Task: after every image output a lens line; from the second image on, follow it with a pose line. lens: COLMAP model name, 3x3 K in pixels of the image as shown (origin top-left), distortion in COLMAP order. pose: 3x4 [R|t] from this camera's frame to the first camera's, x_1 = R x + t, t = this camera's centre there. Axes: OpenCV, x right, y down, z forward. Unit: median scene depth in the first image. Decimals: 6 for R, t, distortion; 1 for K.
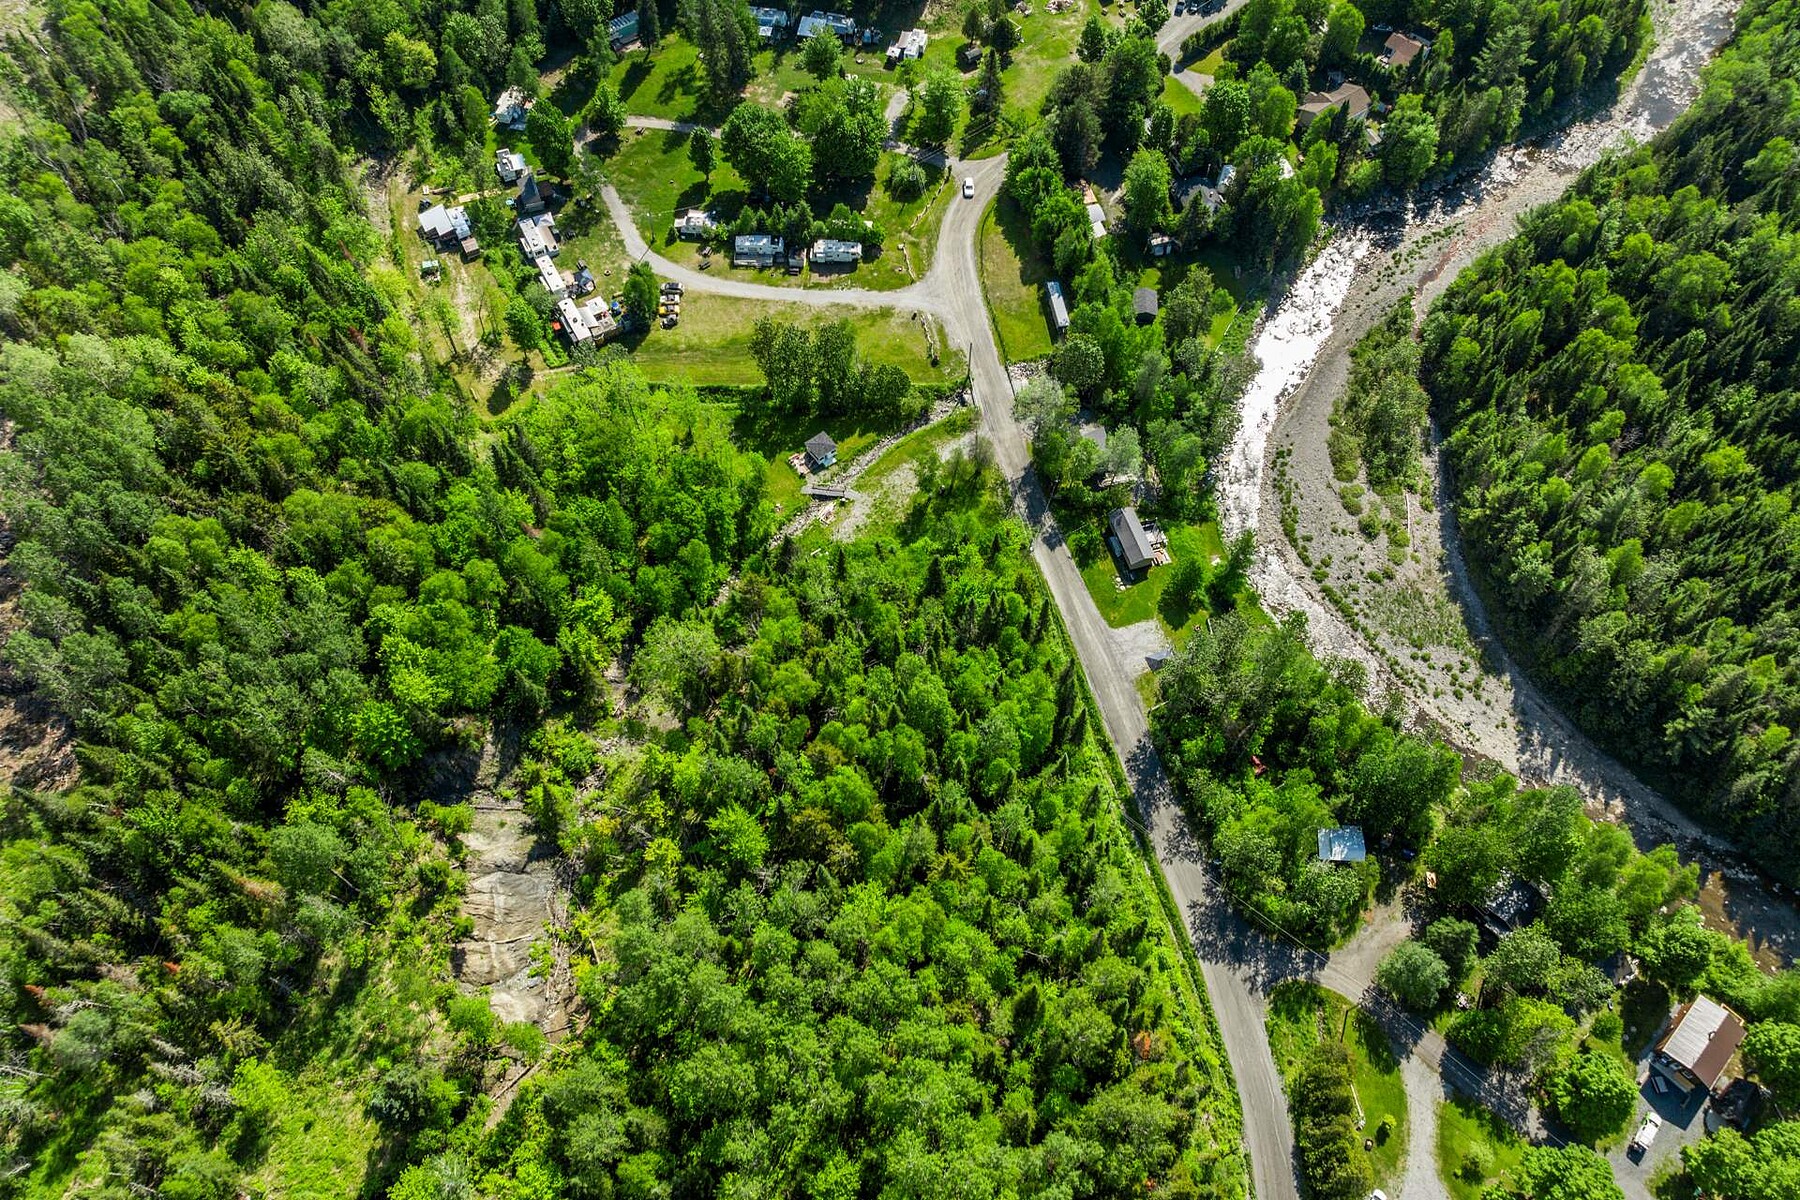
lens RADIAL K [[1268.3, 0, 908.6], [0, 1268.3, 599.7], [0, 0, 1]] dist [-0.021690, 0.002161]
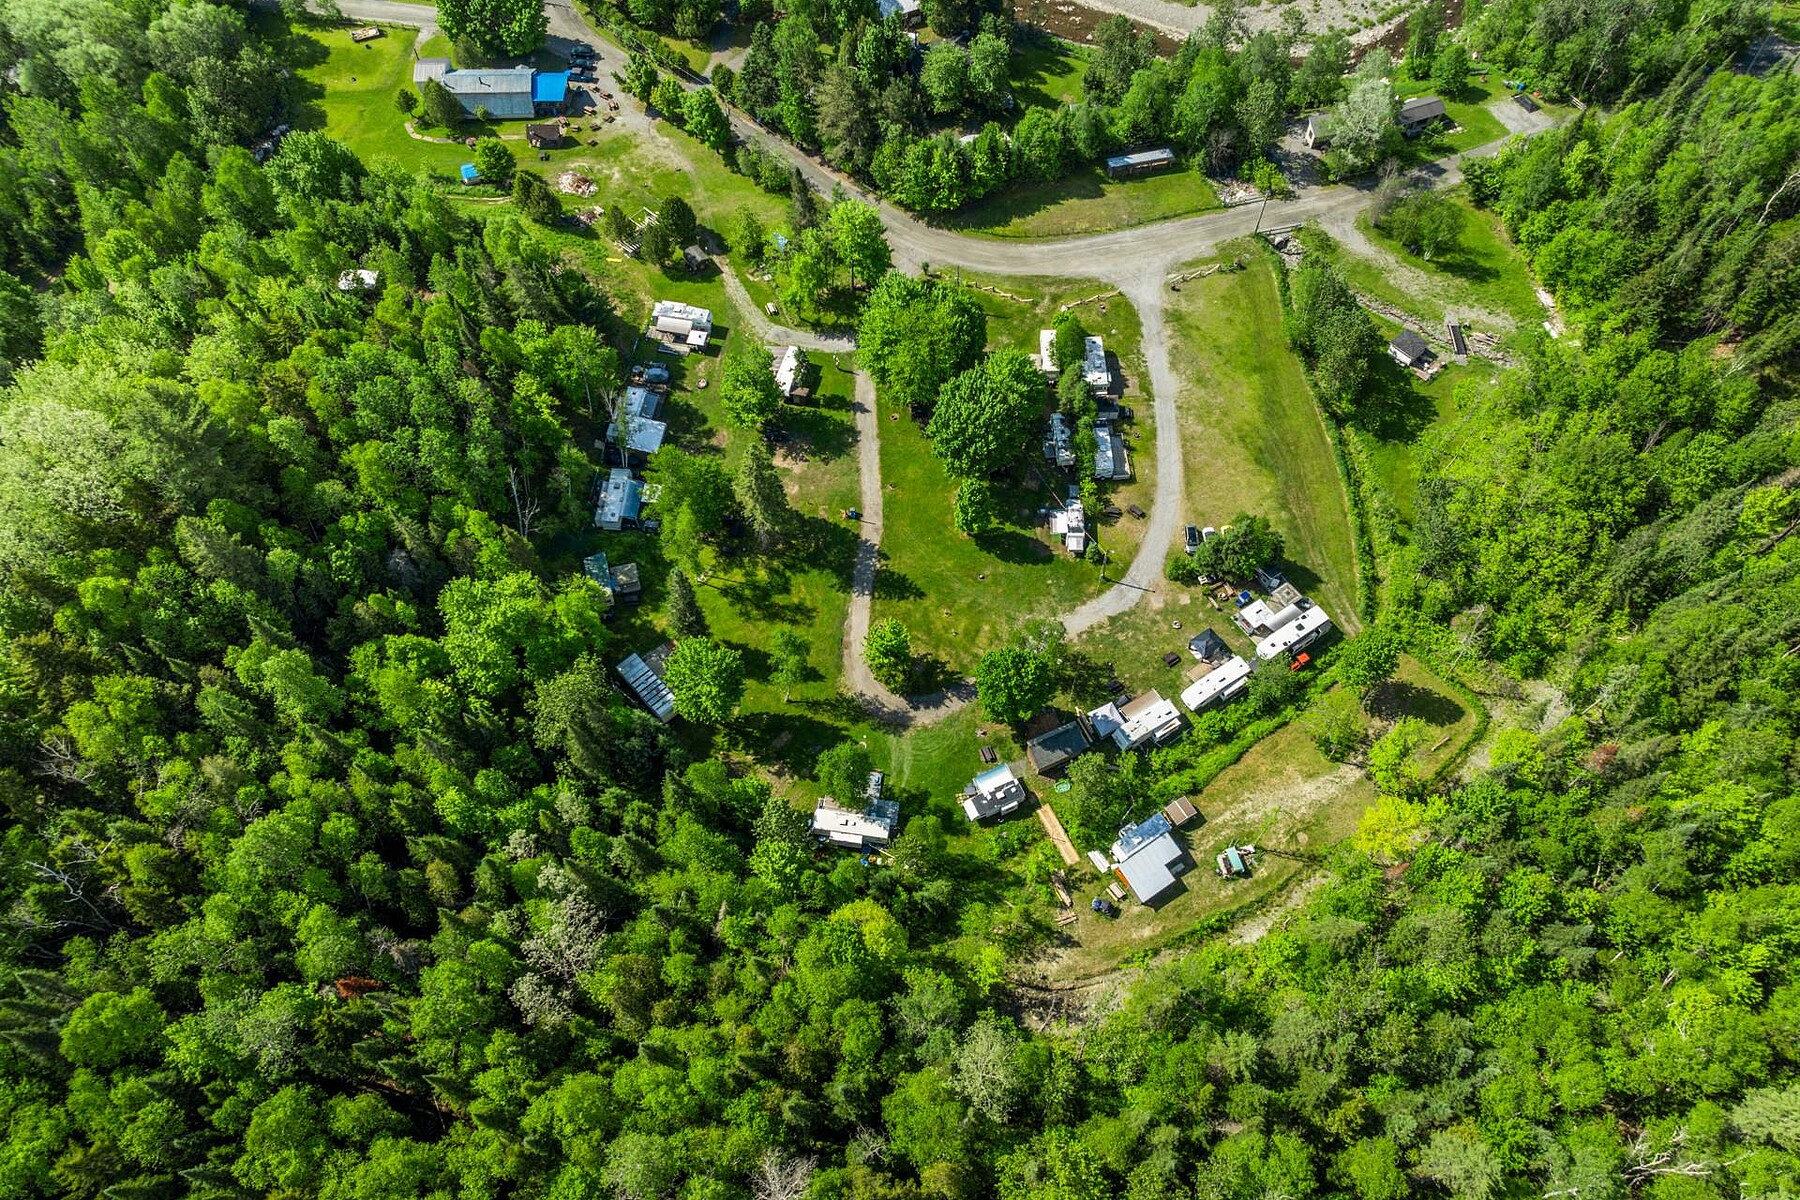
lens RADIAL K [[1268.3, 0, 917.8], [0, 1268.3, 599.0], [0, 0, 1]] dist [-0.021690, 0.002161]
pose [[-0.085388, -0.873616, 0.479067, -0.608331], [0.869892, 0.169070, 0.463361, -0.786968], [-0.485795, 0.456302, 0.745515, 0.602800]]
